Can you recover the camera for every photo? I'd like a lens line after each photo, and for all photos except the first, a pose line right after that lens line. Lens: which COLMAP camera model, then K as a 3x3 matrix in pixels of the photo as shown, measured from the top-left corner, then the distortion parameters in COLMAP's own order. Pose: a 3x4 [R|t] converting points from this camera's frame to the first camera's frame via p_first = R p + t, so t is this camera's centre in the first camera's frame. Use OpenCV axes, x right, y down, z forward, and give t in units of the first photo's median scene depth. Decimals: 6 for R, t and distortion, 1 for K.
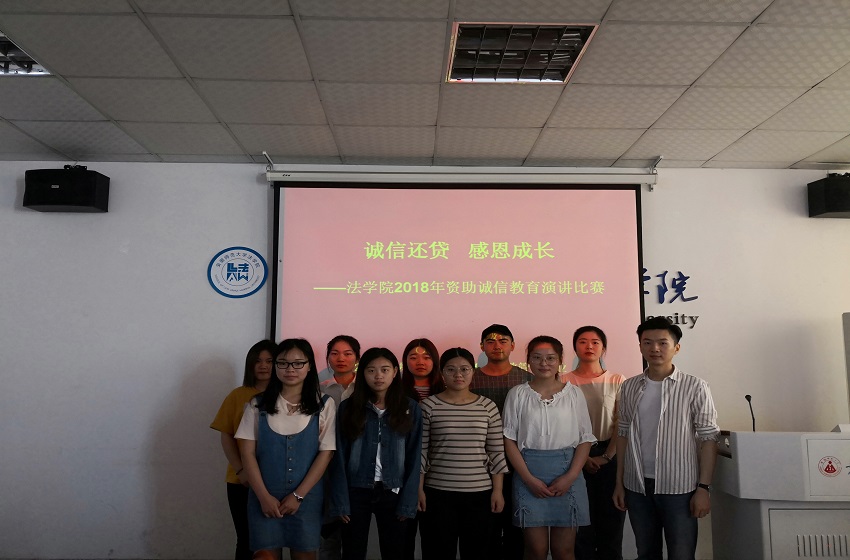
lens RADIAL K [[638.7, 0, 425.0], [0, 638.7, 280.0], [0, 0, 1]] dist [0.012749, -0.000193]
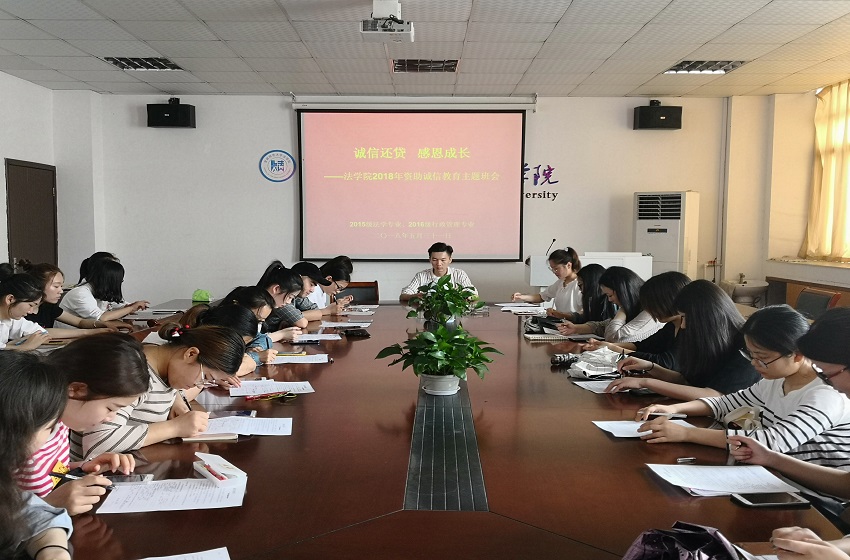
lens RADIAL K [[763.6, 0, 425.0], [0, 763.6, 280.0], [0, 0, 1]] dist [0.134219, -0.001182]
pose [[0.999271, 0.004203, -0.037945, 0.161861], [0.004418, 0.974512, 0.224290, -0.168432], [0.037921, -0.224294, 0.973783, -0.975412]]
